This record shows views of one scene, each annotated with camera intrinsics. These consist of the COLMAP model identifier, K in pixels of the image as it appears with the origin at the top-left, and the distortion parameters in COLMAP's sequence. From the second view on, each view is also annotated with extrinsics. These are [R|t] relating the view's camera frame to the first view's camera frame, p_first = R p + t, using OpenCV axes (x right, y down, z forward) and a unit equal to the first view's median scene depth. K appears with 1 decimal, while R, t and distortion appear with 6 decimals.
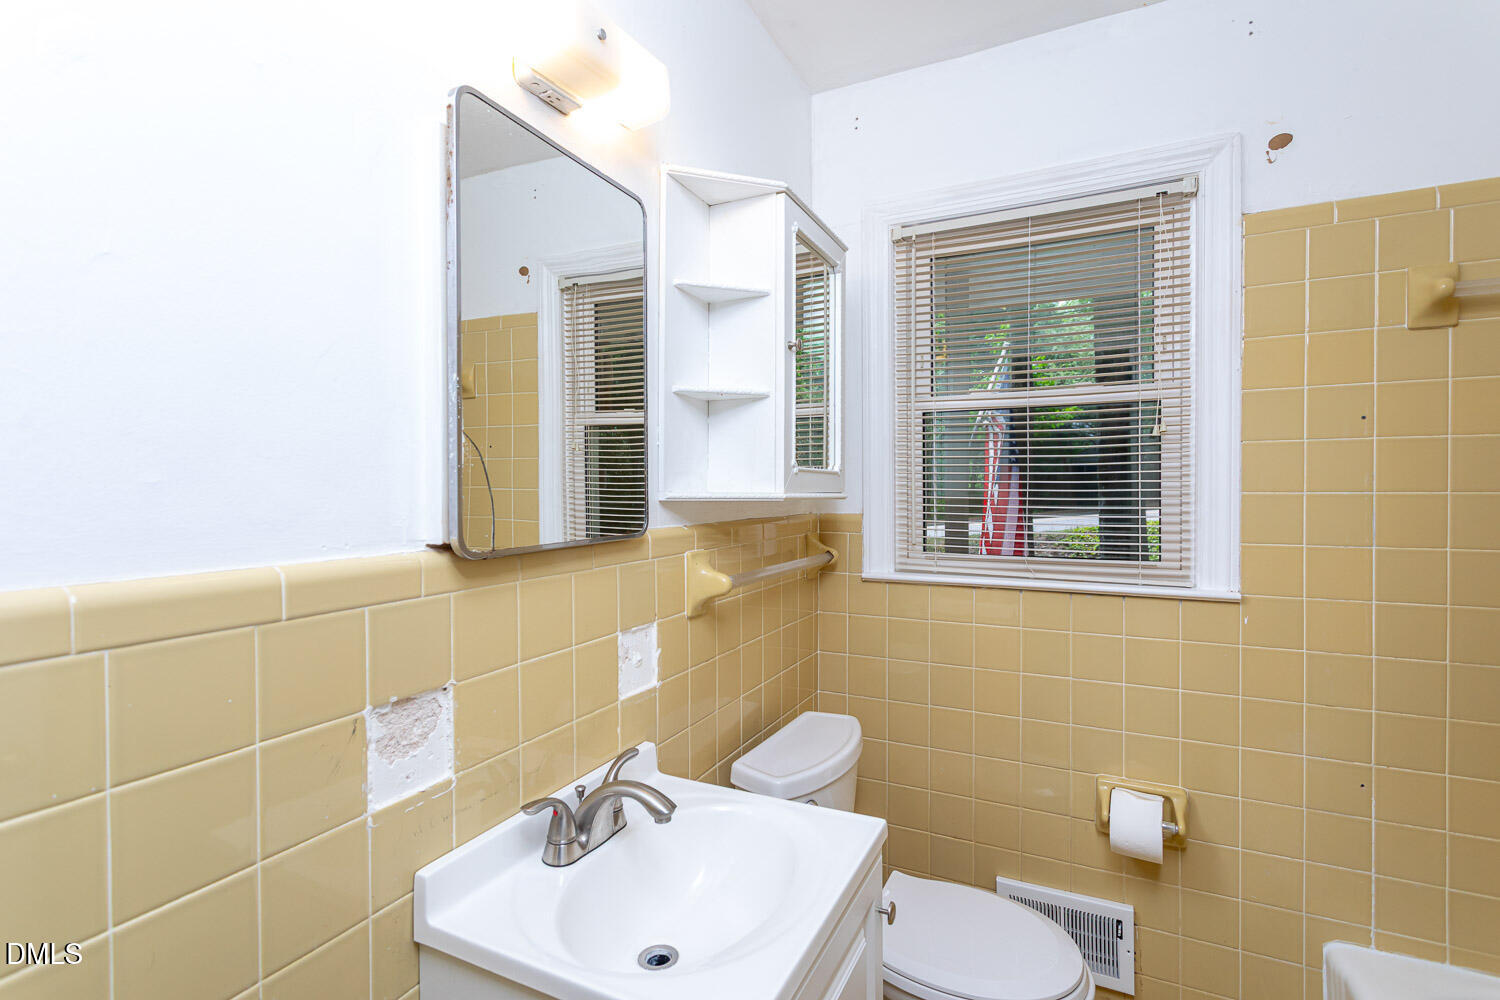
lens RADIAL K [[707.1, 0, 736.8], [0, 707.1, 496.5], [0, 0, 1]] dist [-0.000748, 0.000667]
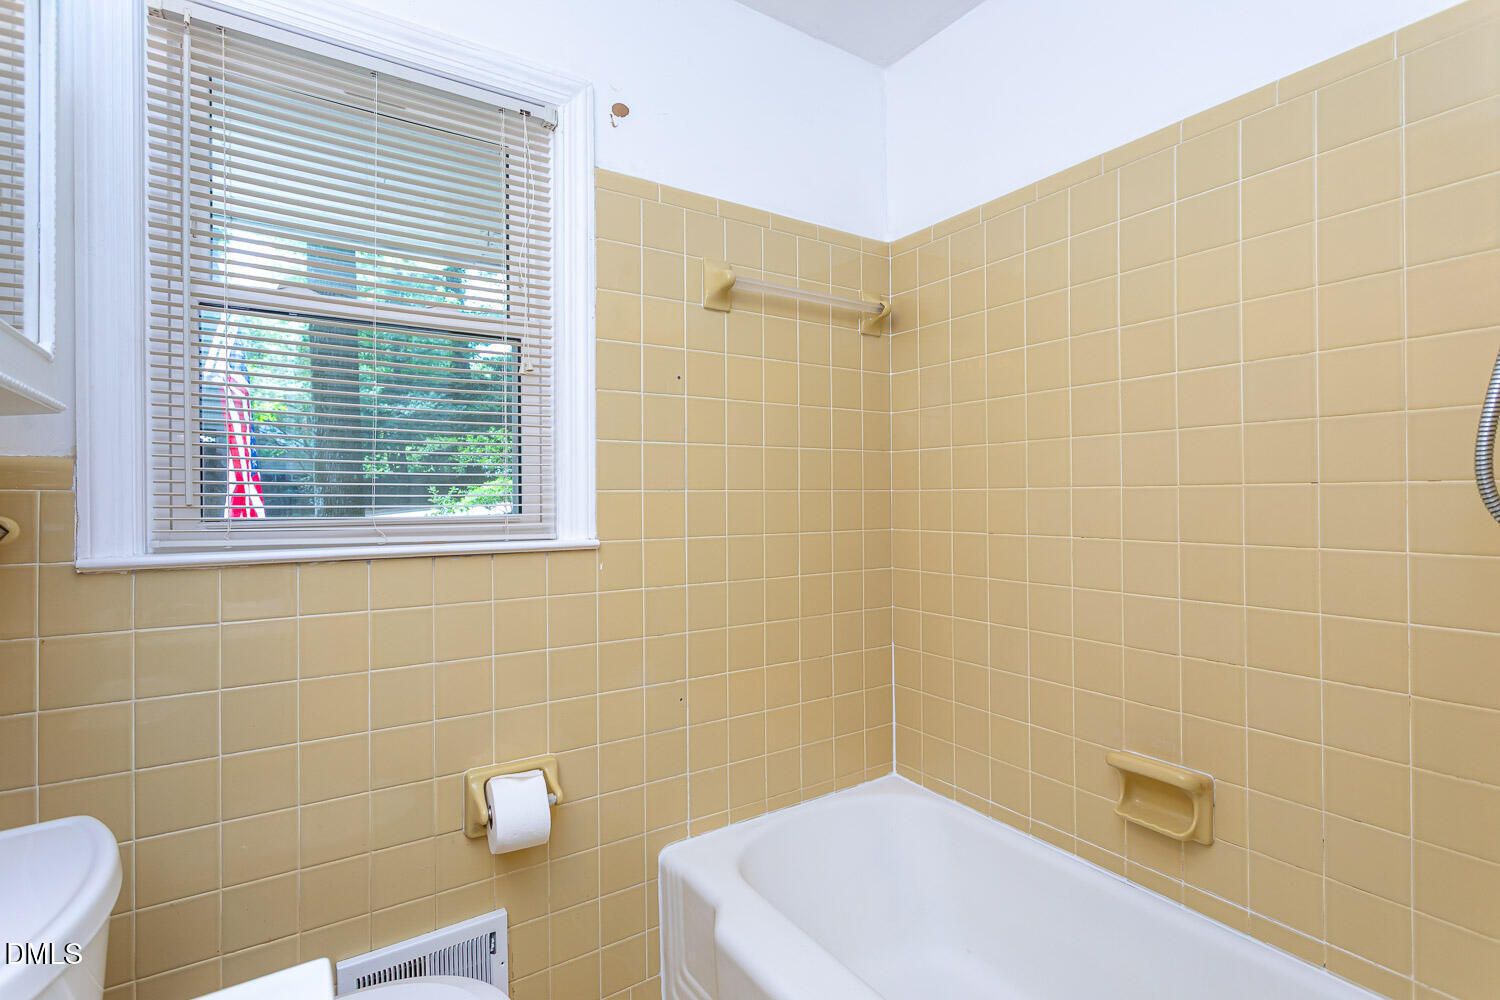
lens RADIAL K [[711.7, 0, 740.1], [0, 711.7, 493.5], [0, 0, 1]] dist [-0.000817, 0.000691]
pose [[0.498736, 0.003782, 0.866746, -0.061870], [0.014096, 0.999823, -0.012473, 0.085220], [-0.866639, 0.018439, 0.498594, 0.313173]]
